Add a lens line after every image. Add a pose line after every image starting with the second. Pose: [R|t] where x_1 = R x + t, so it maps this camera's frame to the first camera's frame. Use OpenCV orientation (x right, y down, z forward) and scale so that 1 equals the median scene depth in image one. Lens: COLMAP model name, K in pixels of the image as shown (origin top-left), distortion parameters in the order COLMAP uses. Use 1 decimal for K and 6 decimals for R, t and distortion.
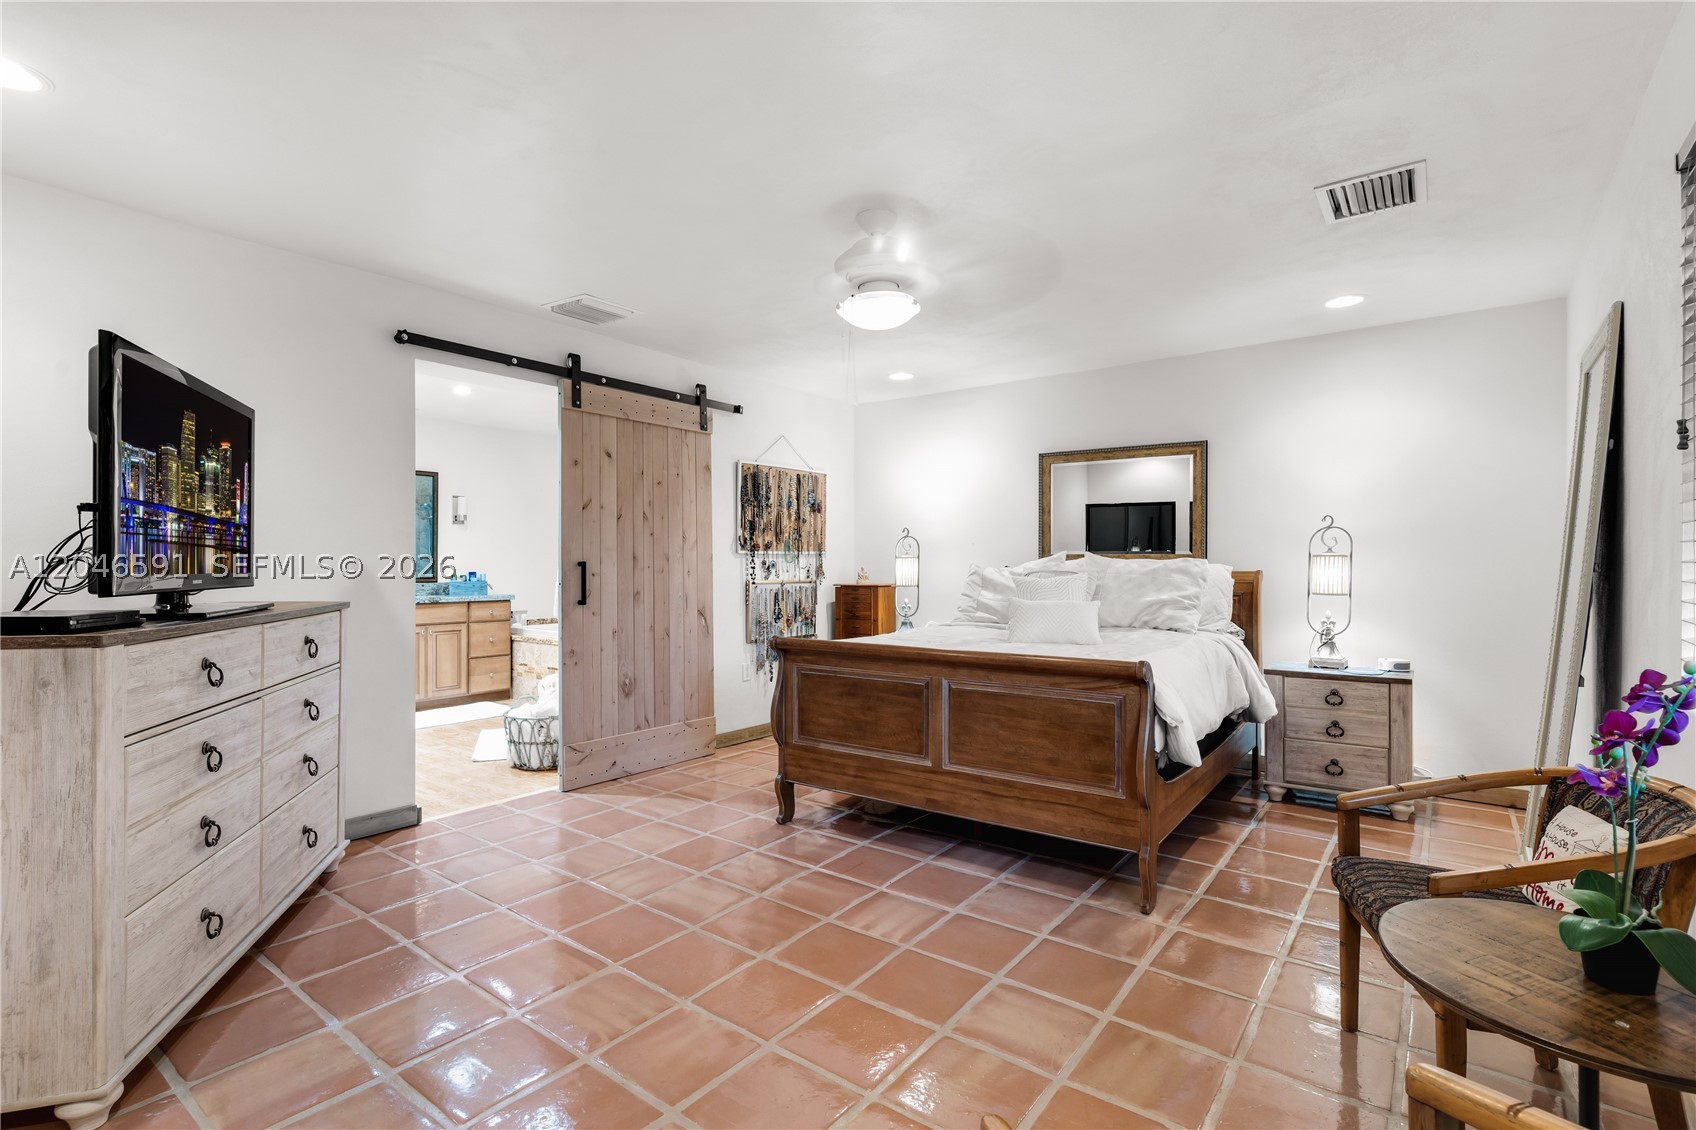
lens RADIAL K [[798.0, 0, 845.0], [0, 798.0, 566.0], [0, 0, 1]] dist [0.000017, 0.000091]
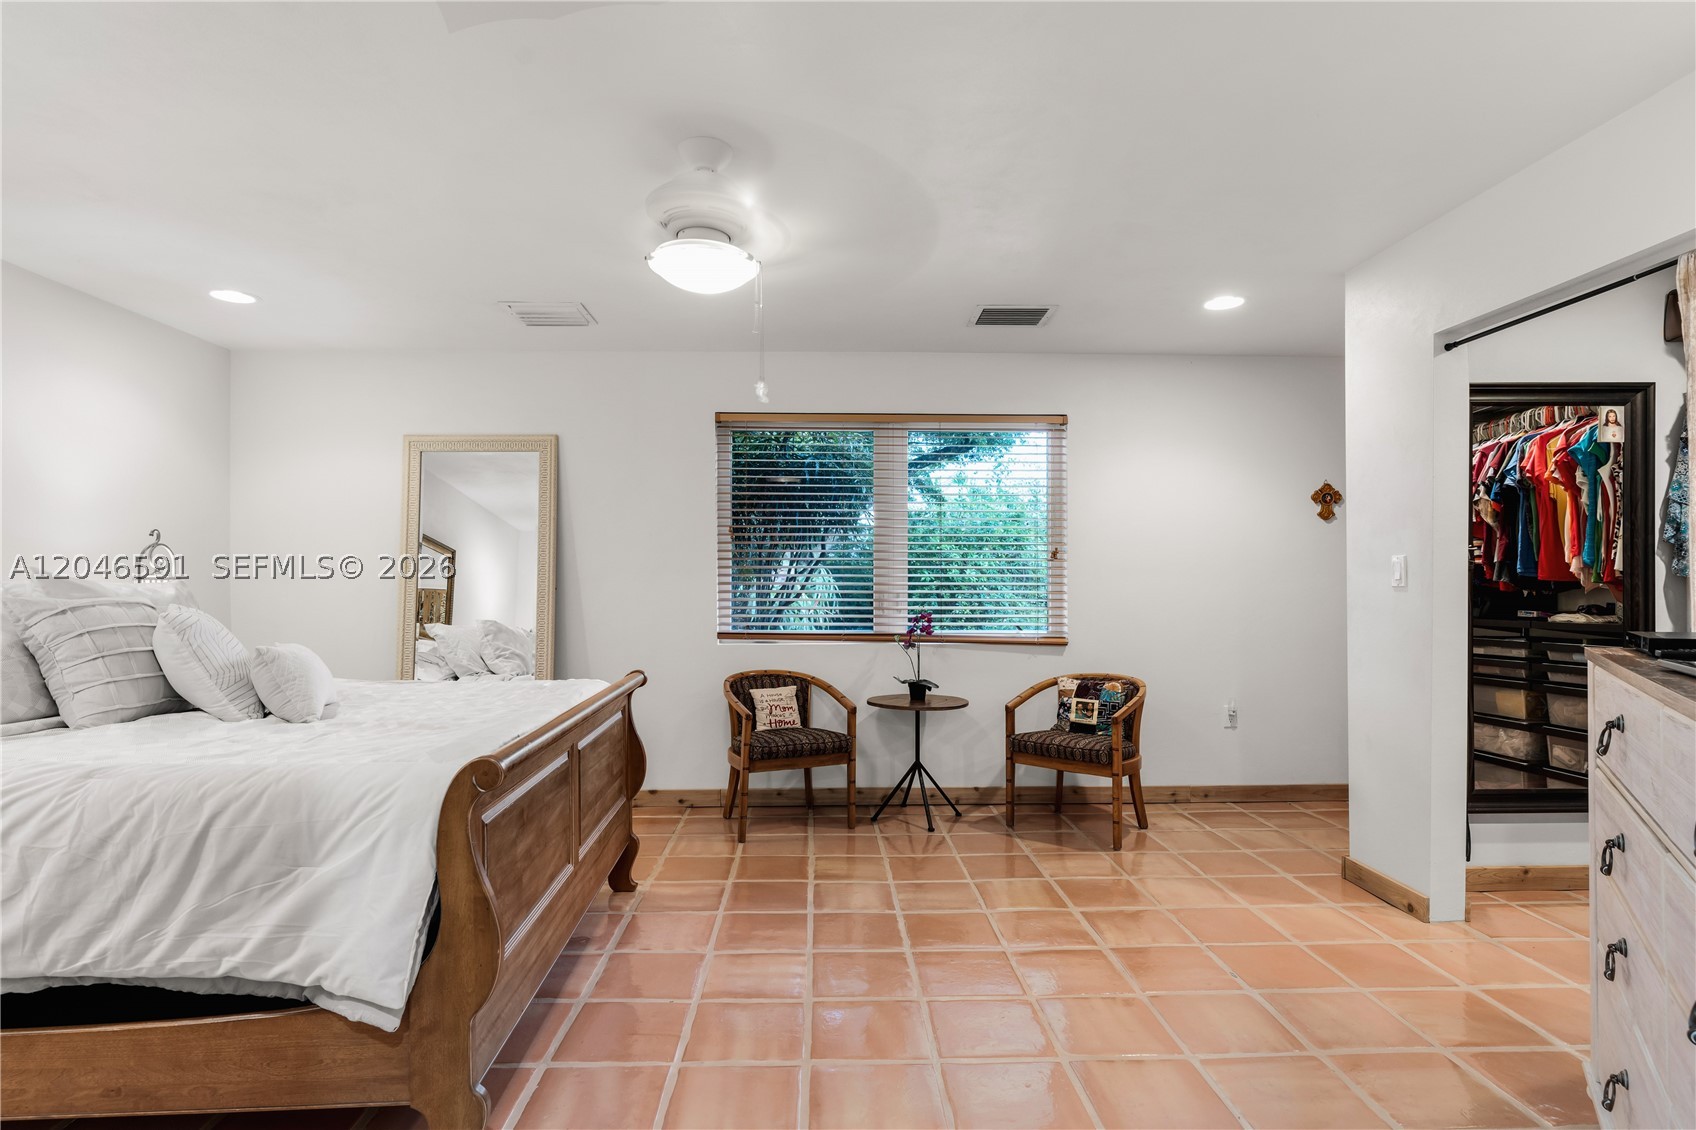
lens RADIAL K [[798.0, 0, 845.0], [0, 798.0, 566.0], [0, 0, 1]] dist [0.000017, 0.000091]
pose [[-0.608232, 0.018612, 0.793541, -0.481034], [0.003352, 0.999776, -0.020880, -0.003931], [-0.793752, -0.010040, -0.608159, 0.971604]]
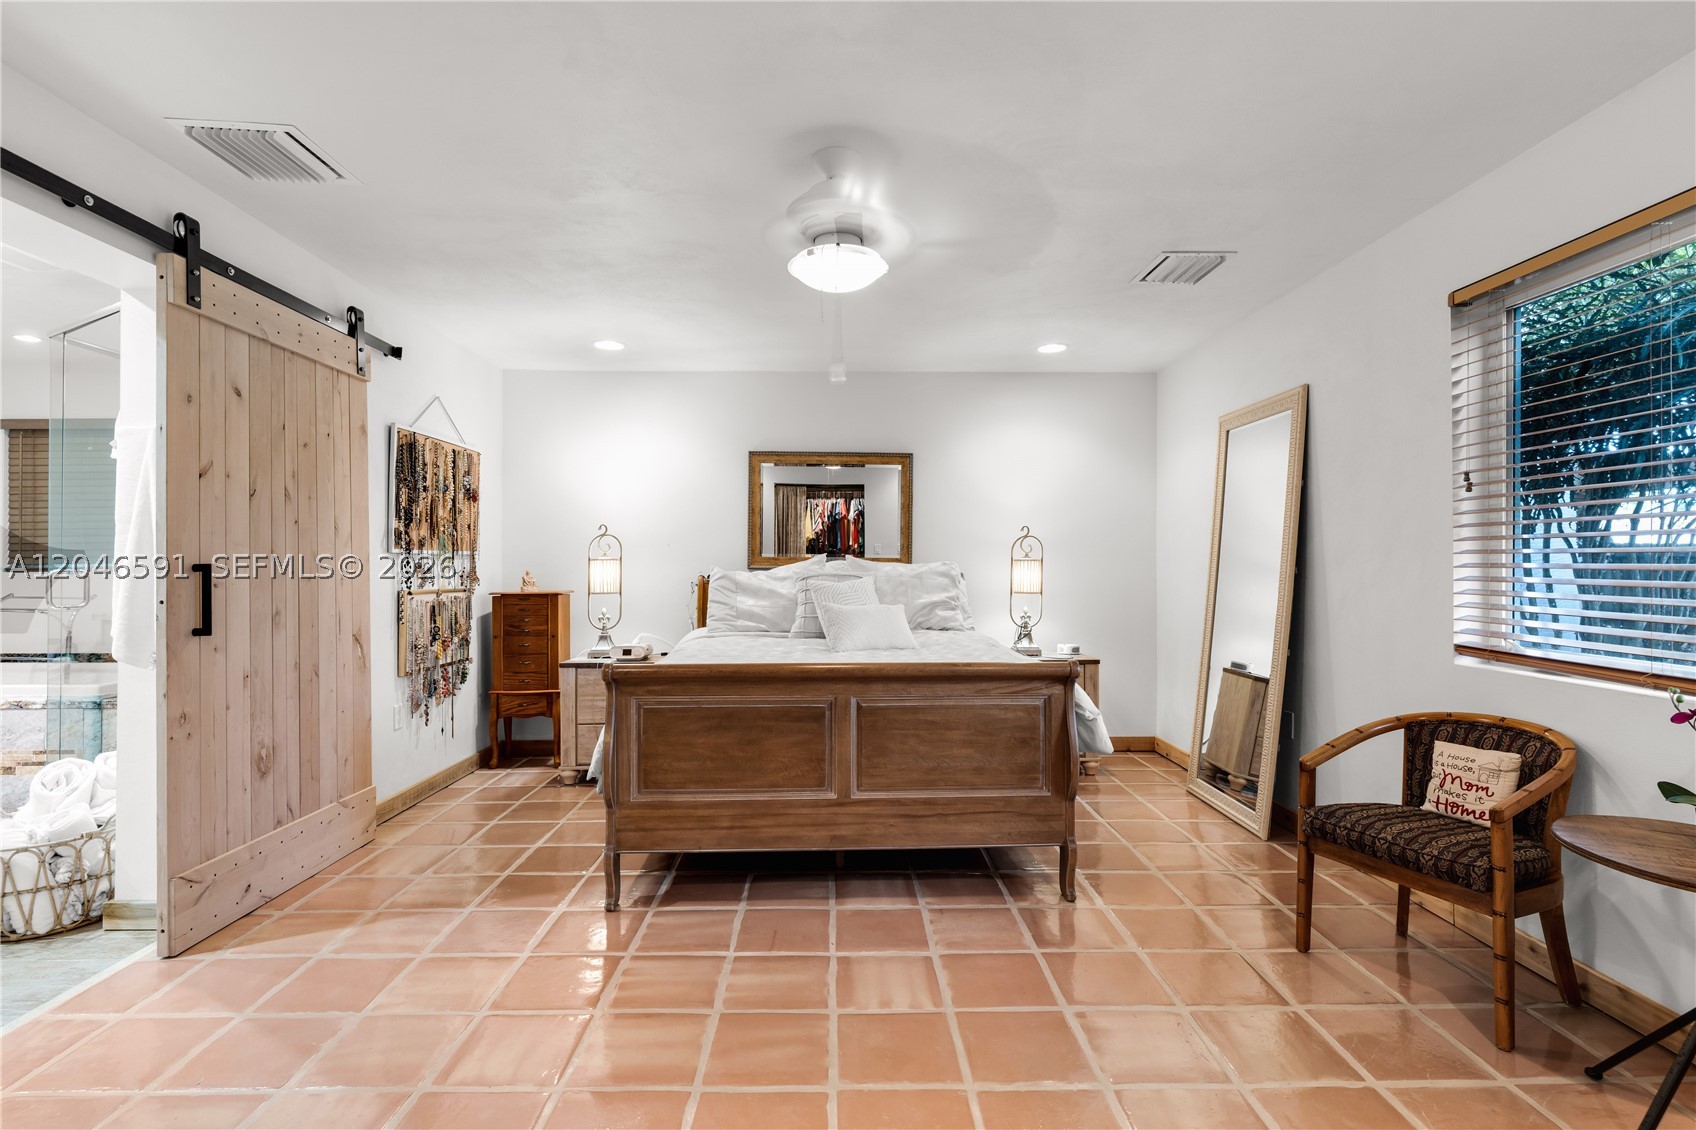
lens RADIAL K [[801.8, 0, 850.7], [0, 801.8, 558.9], [0, 0, 1]] dist [0.001687, 0.000521]
pose [[0.783673, 0.005939, 0.621145, -0.335726], [0.001151, 0.999939, -0.011013, -0.002130], [-0.621173, 0.009345, 0.783618, 0.231429]]
